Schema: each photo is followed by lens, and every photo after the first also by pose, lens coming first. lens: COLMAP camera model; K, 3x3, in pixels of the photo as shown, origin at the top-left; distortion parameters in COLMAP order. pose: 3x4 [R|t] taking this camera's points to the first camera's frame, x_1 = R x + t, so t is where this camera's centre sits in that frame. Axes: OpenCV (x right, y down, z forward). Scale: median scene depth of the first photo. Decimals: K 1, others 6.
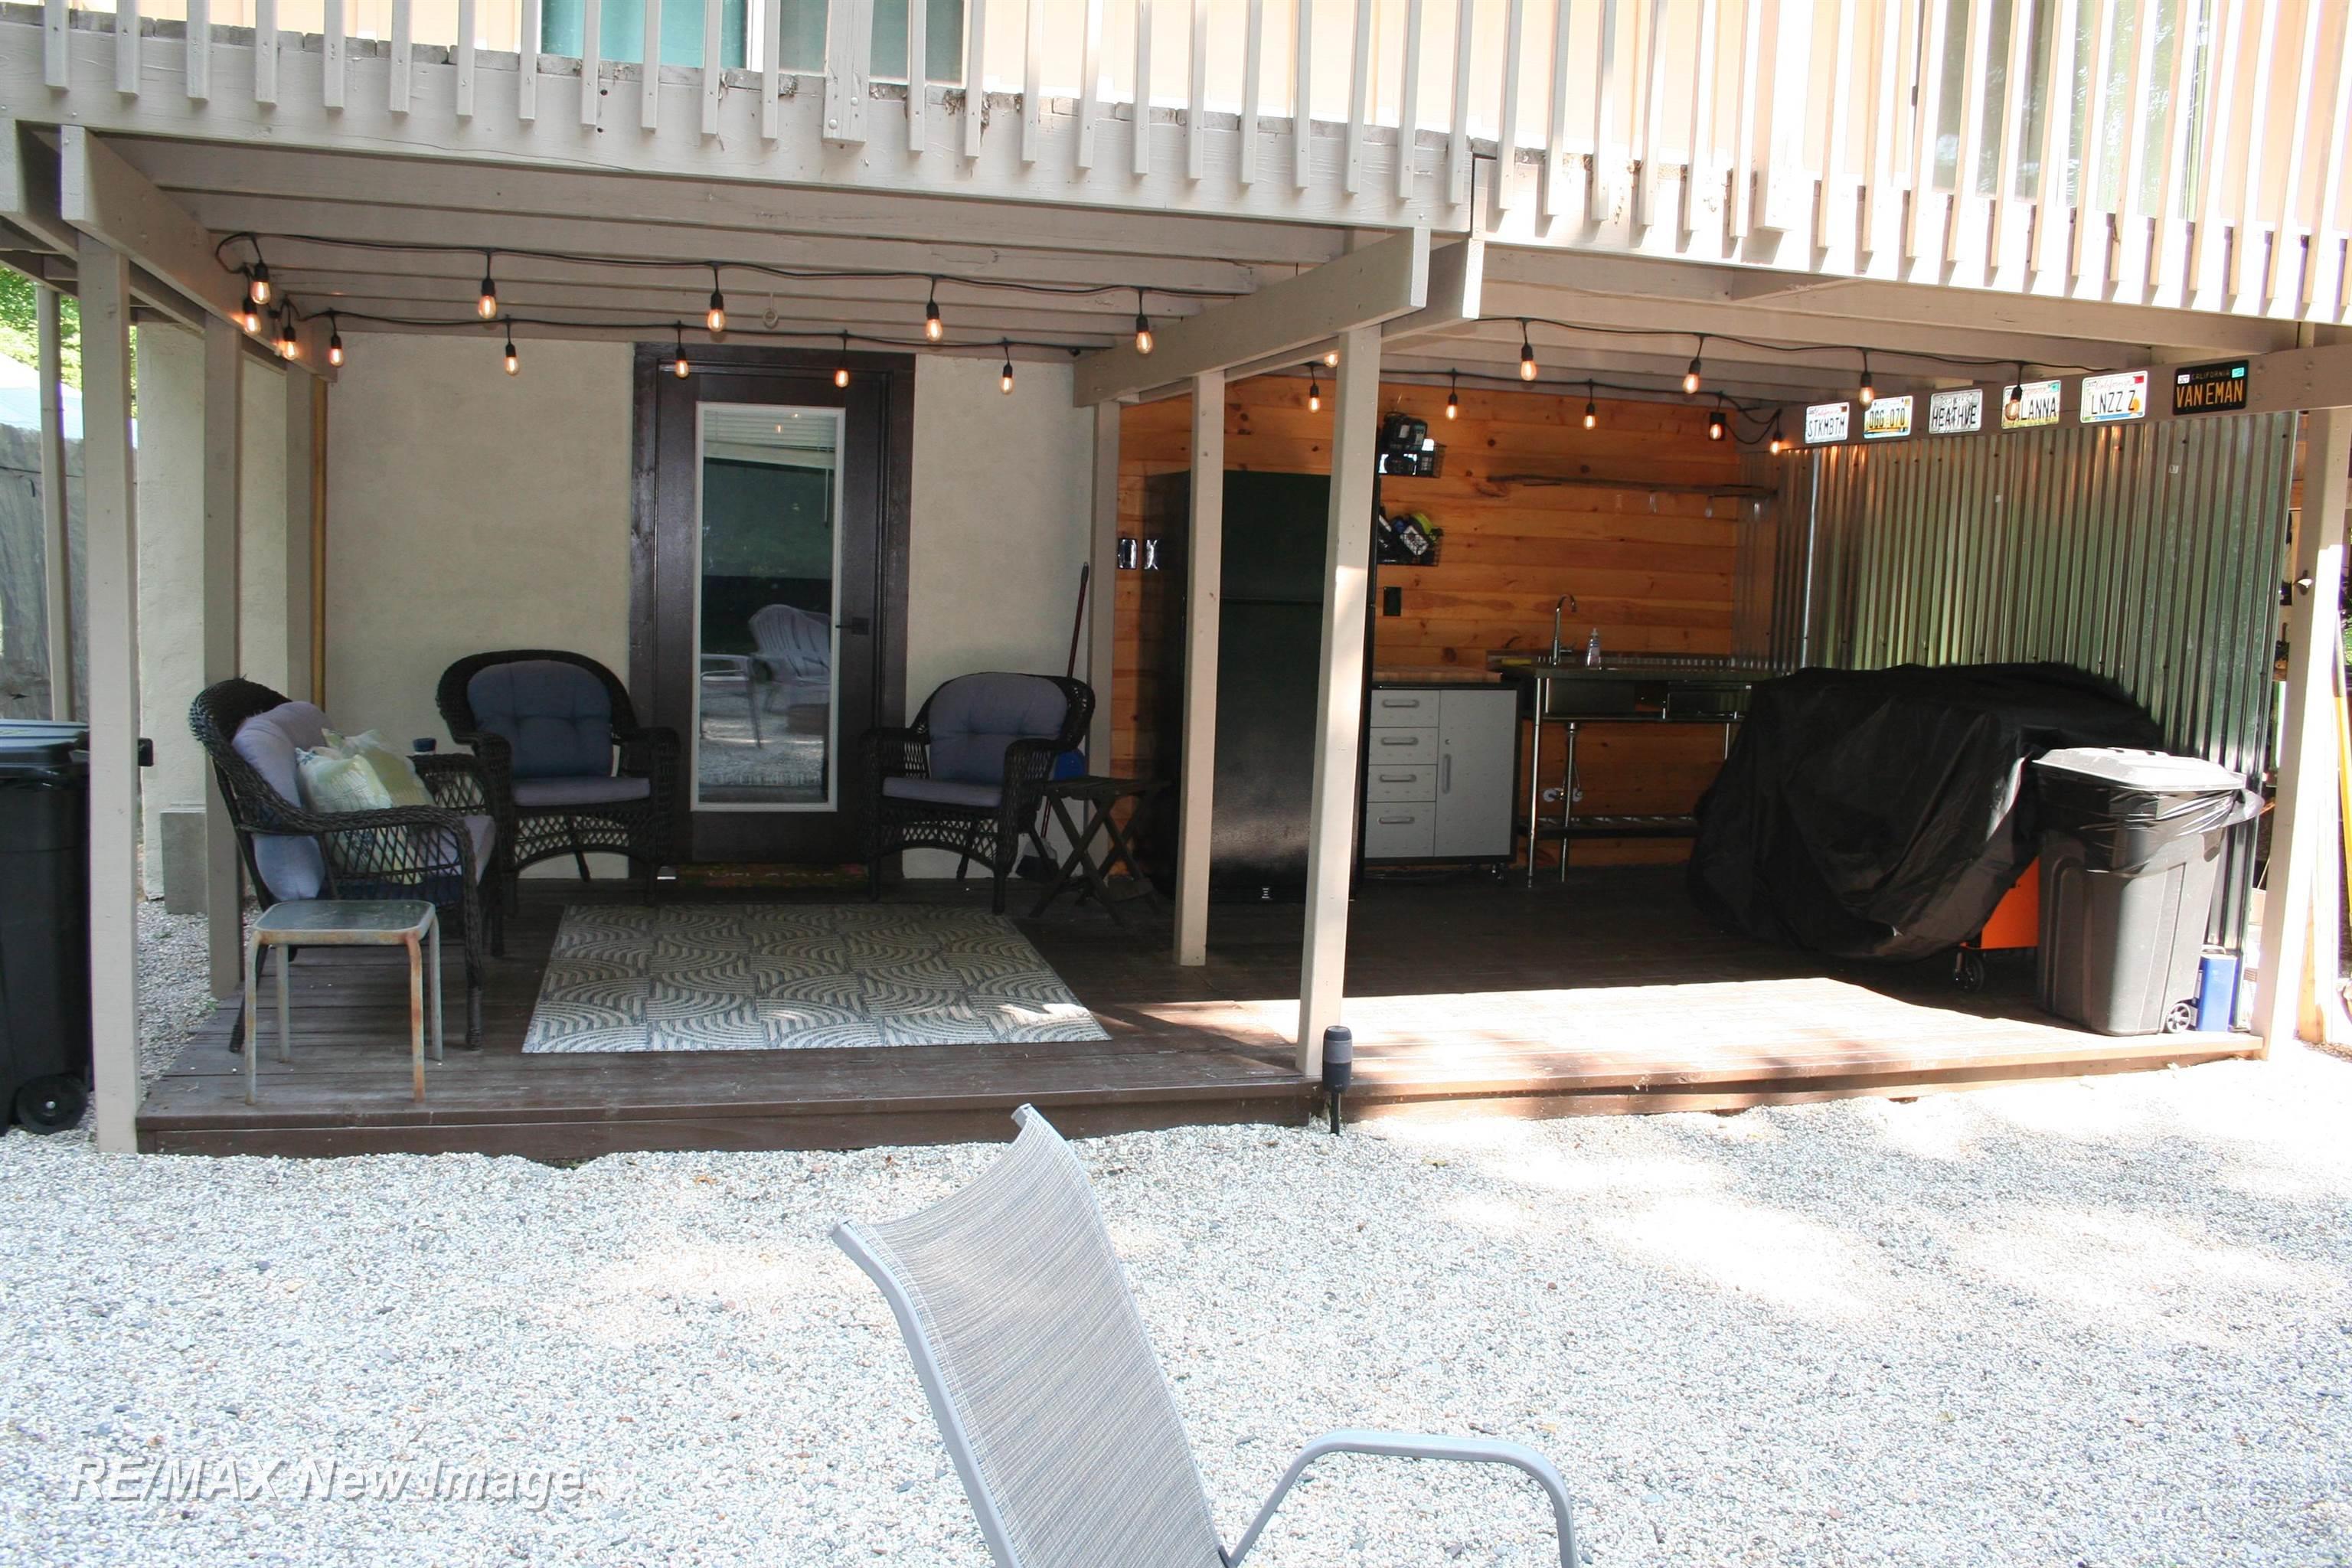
lens RADIAL K [[1937.2, 0, 1181.8], [0, 1937.2, 785.1], [0, 0, 1]] dist [-0.132514, 0.079696]
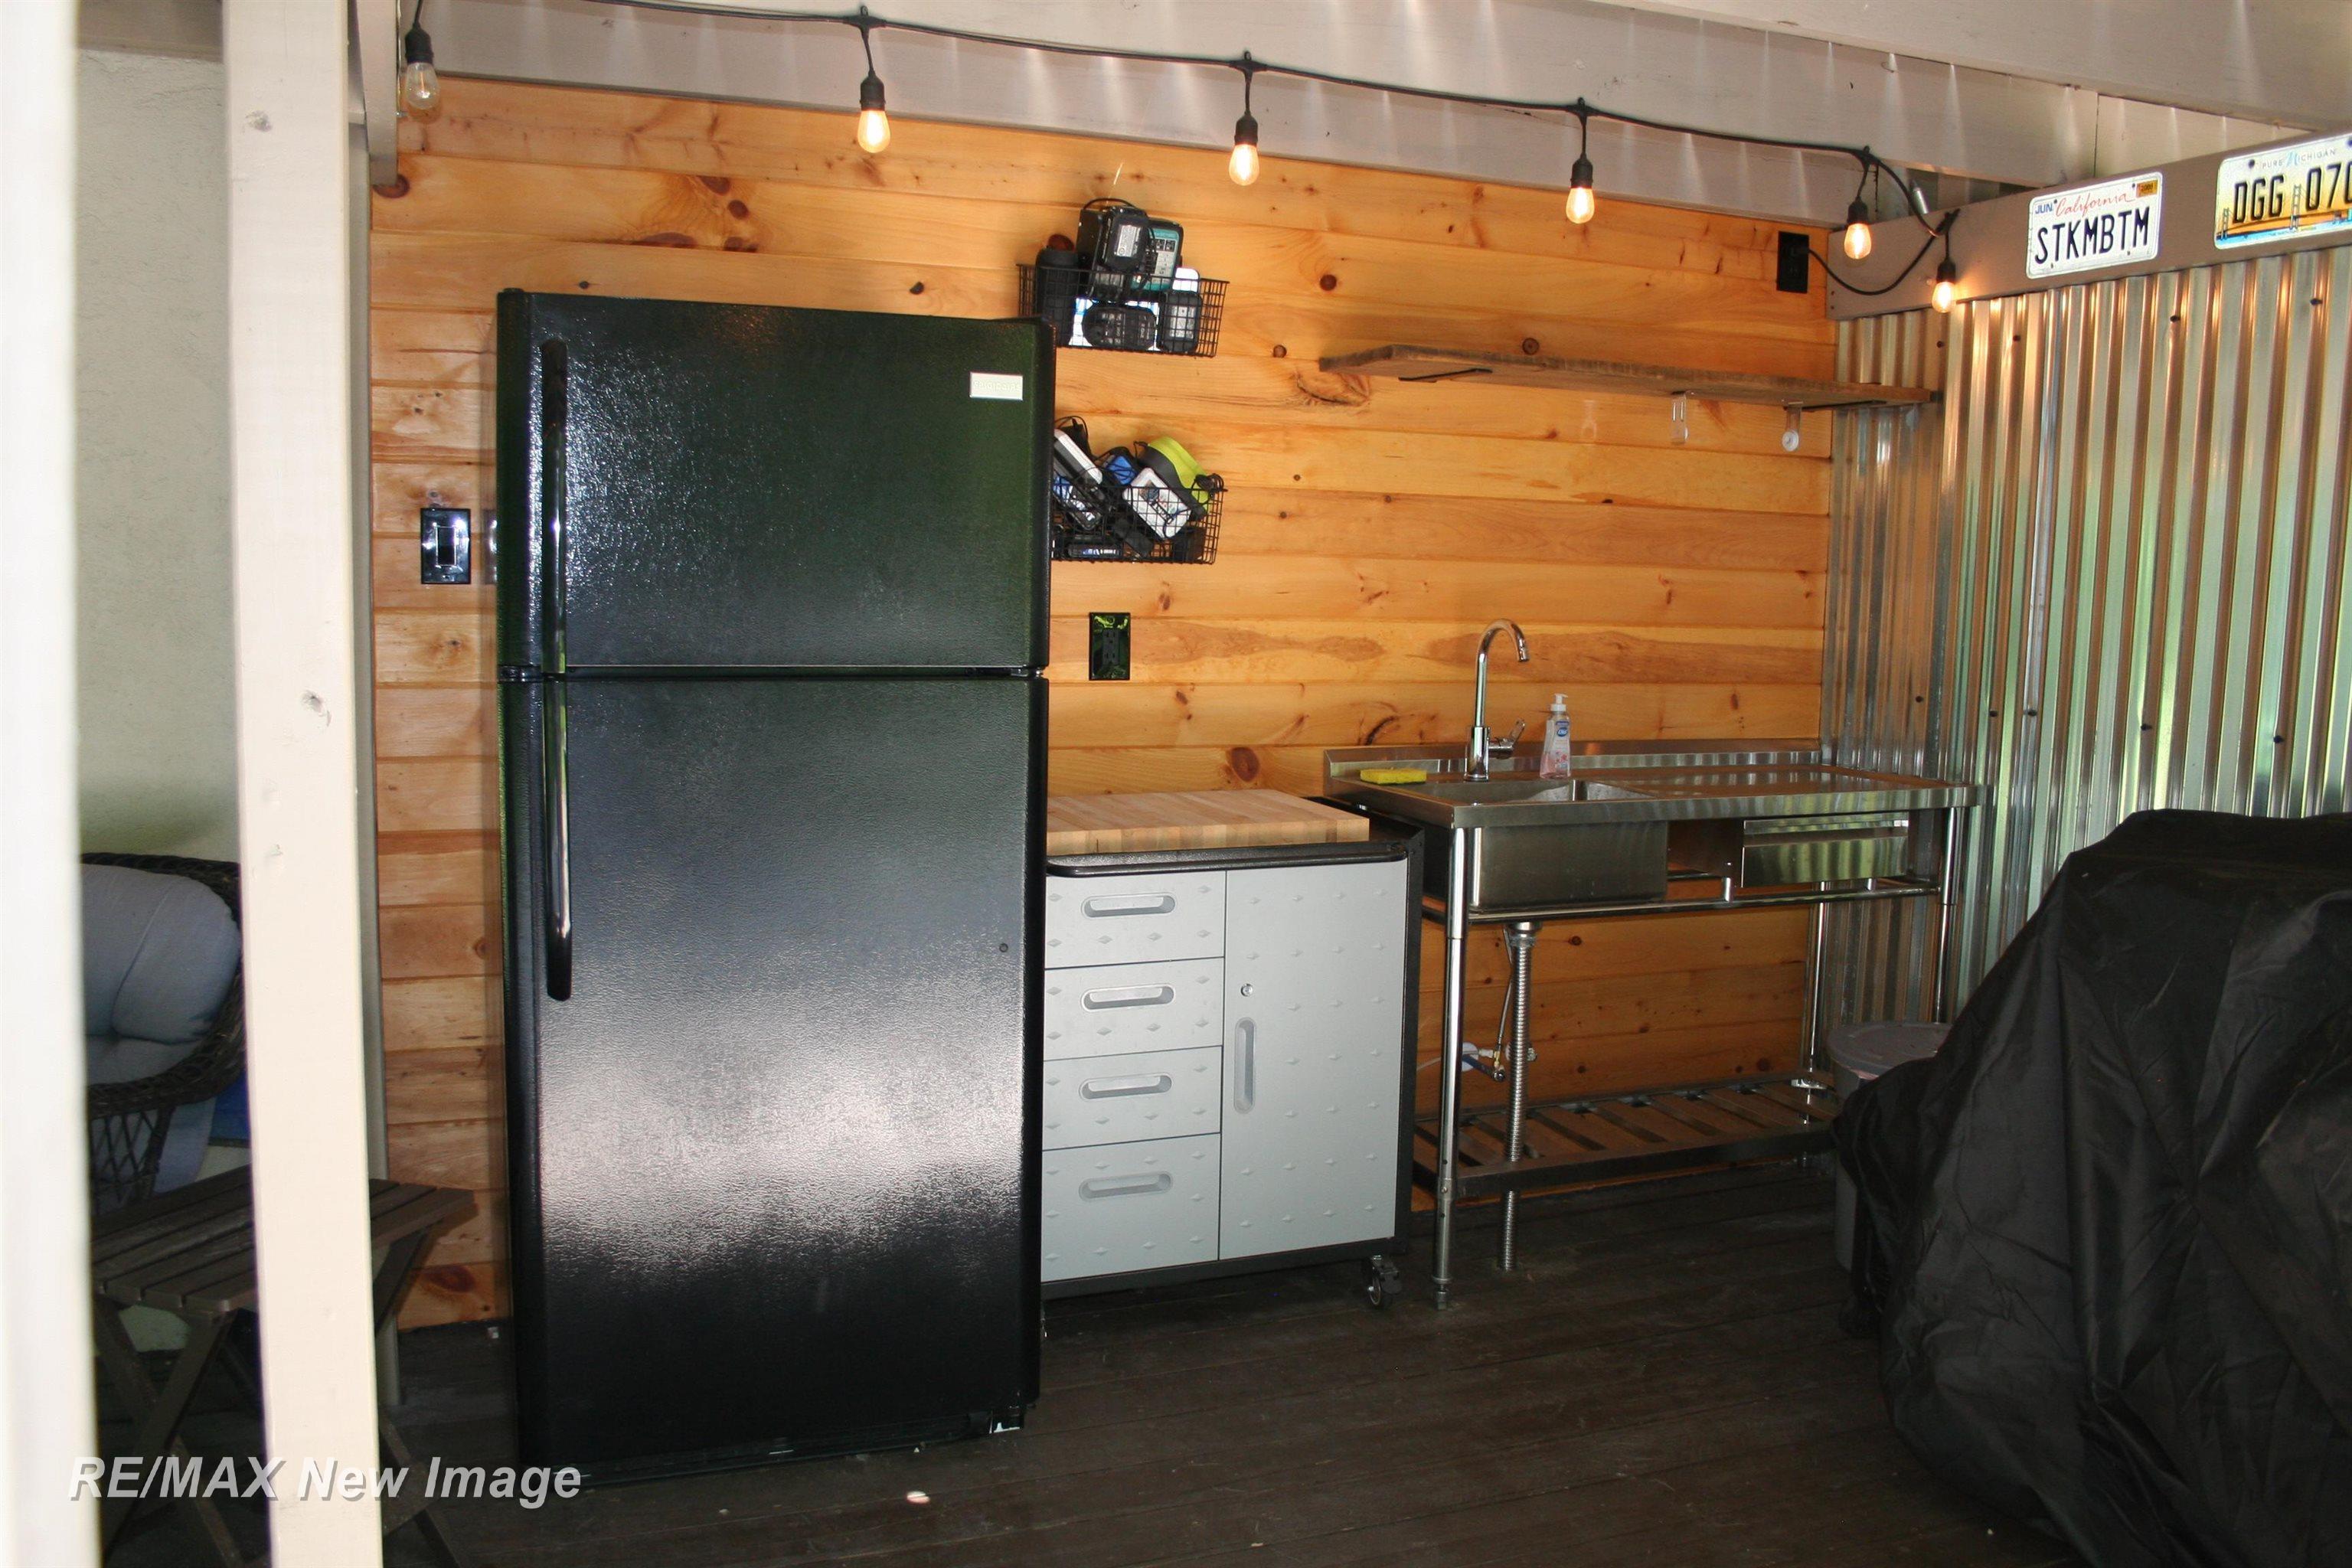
lens RADIAL K [[1937.2, 0, 1168.5], [0, 1937.2, 781.3], [0, 0, 1]] dist [-0.132514, 0.079696]
pose [[0.993475, -0.023332, 0.111637, 0.073075], [0.023562, 0.999722, -0.000738, -0.064205], [-0.111589, 0.003364, 0.993749, 0.569157]]
